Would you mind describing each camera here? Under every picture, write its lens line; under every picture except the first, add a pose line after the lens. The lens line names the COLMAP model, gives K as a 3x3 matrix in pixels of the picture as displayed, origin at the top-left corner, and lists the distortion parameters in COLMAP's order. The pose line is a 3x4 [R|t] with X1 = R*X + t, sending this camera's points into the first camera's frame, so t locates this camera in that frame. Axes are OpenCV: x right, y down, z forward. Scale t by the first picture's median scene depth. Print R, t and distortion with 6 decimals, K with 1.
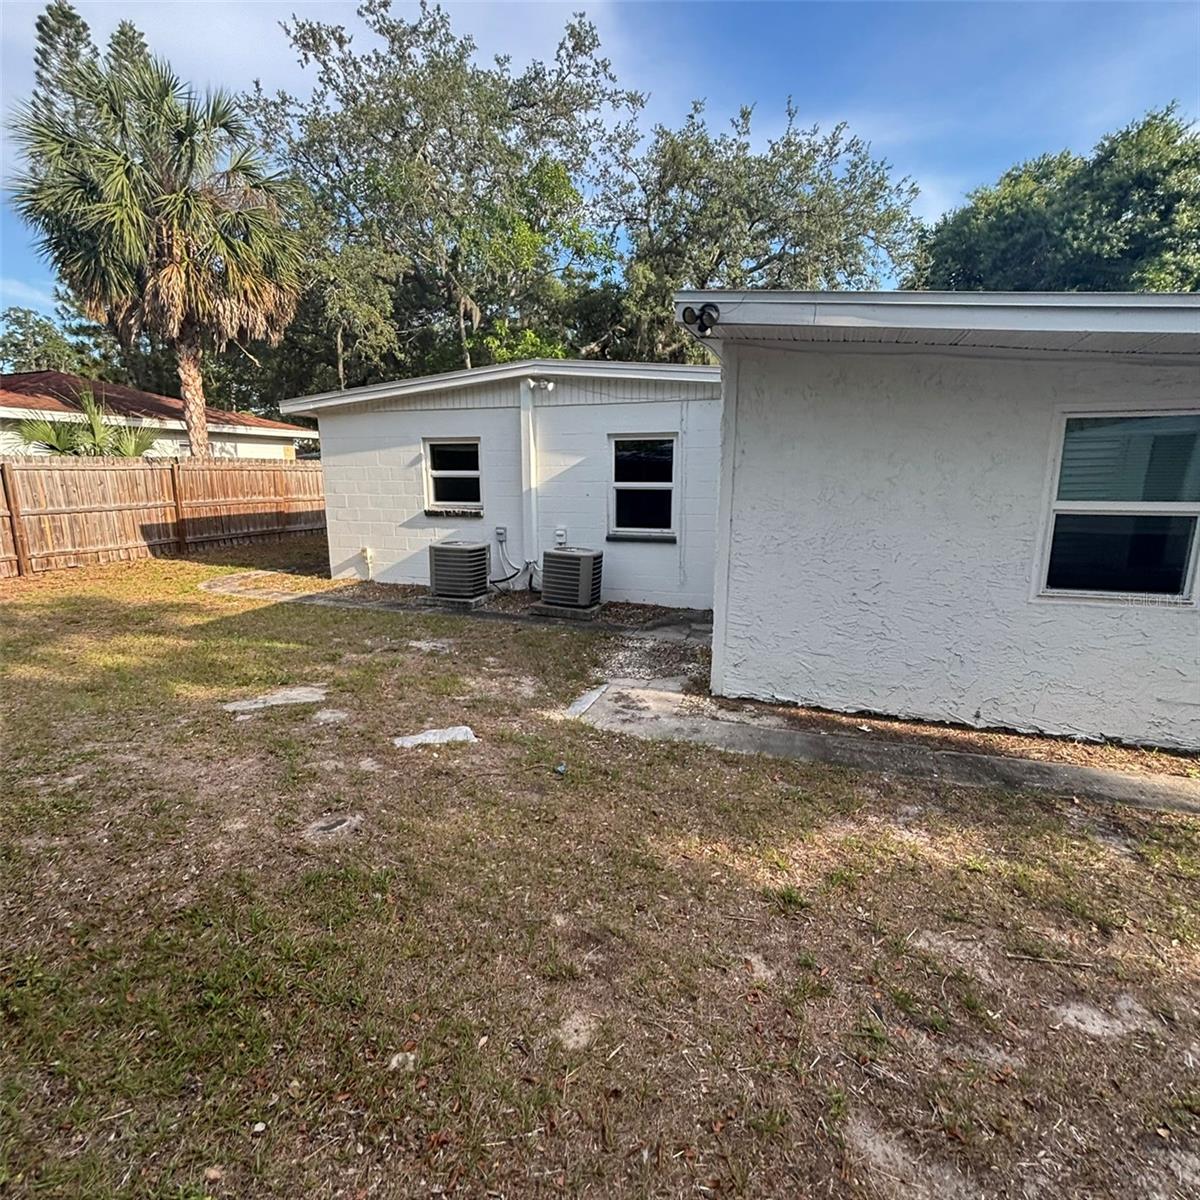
lens RADIAL K [[646.5, 0, 607.0], [0, 646.5, 597.3], [0, 0, 1]] dist [-0.001501, -0.003766]
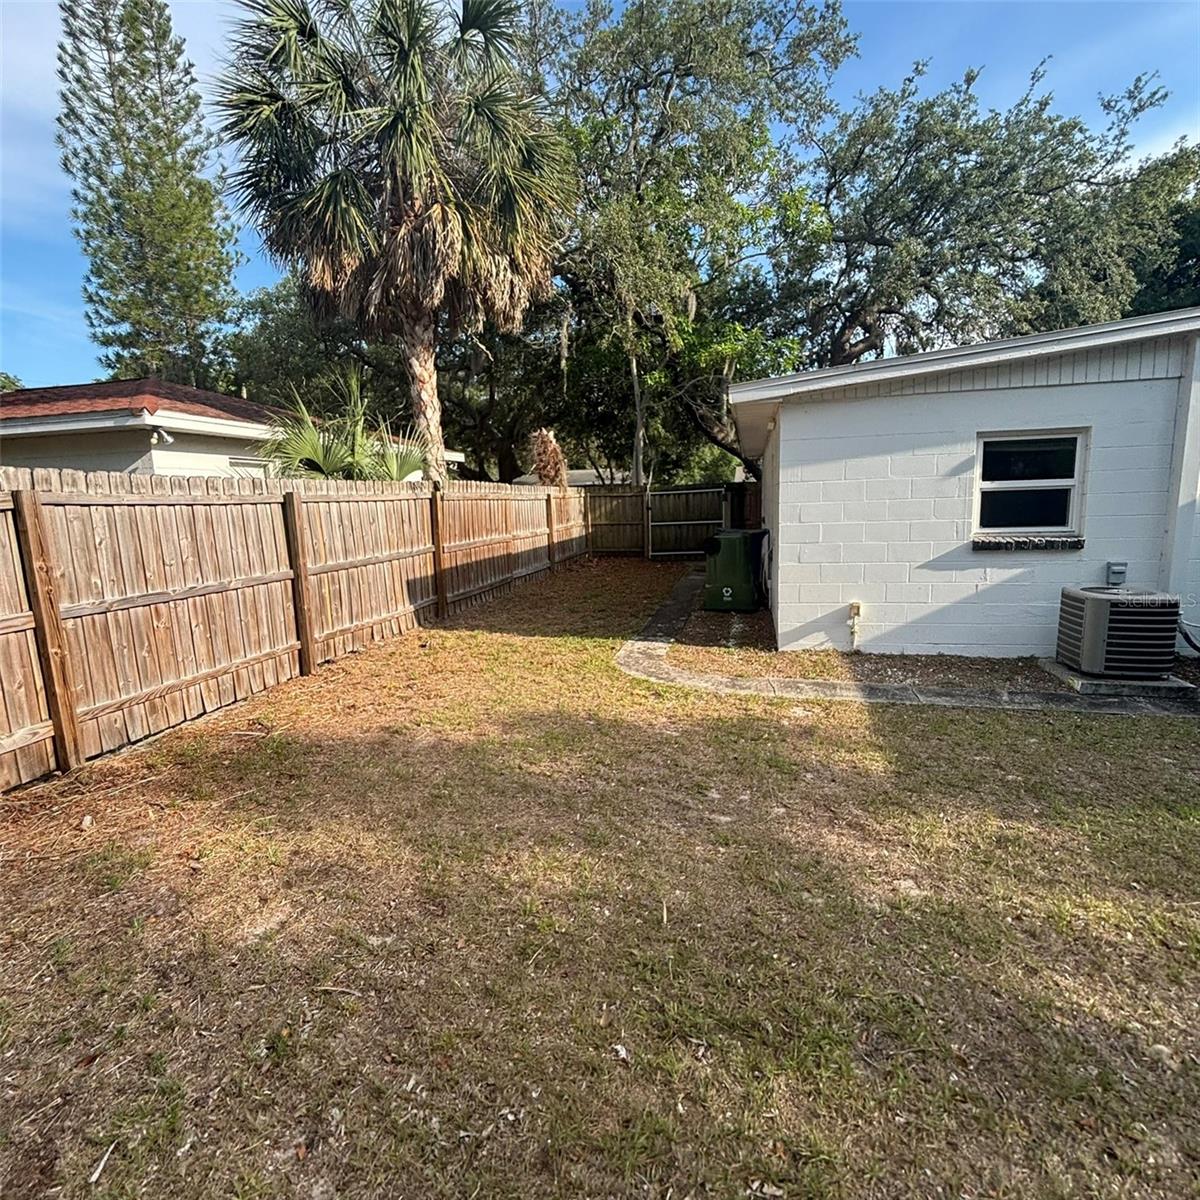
lens RADIAL K [[646.5, 0, 611.3], [0, 646.5, 600.7], [0, 0, 1]] dist [-0.001501, -0.003766]
pose [[0.994561, -0.048387, 0.092230, -0.694970], [0.051743, 0.998069, -0.034354, -0.069100], [-0.090390, 0.038939, 0.995145, 0.369775]]
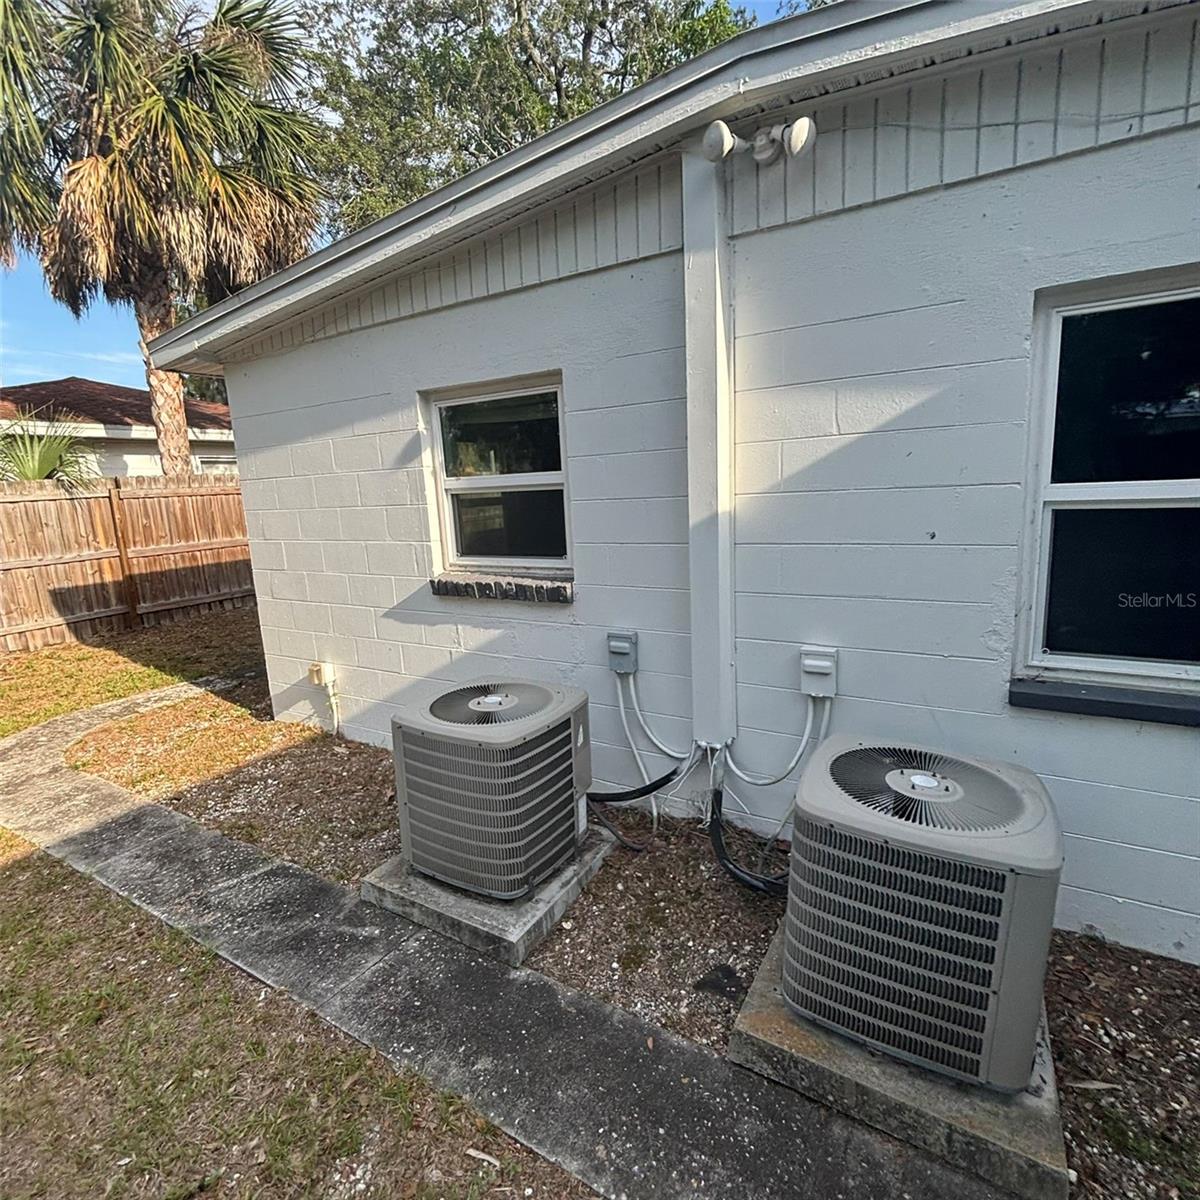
lens RADIAL K [[646.5, 0, 607.9], [0, 646.5, 601.1], [0, 0, 1]] dist [-0.001501, -0.003766]
pose [[0.977035, -0.008178, -0.212923, -0.093397], [0.007072, 0.999957, -0.005956, -0.115546], [0.212963, 0.004313, 0.977051, 0.625549]]
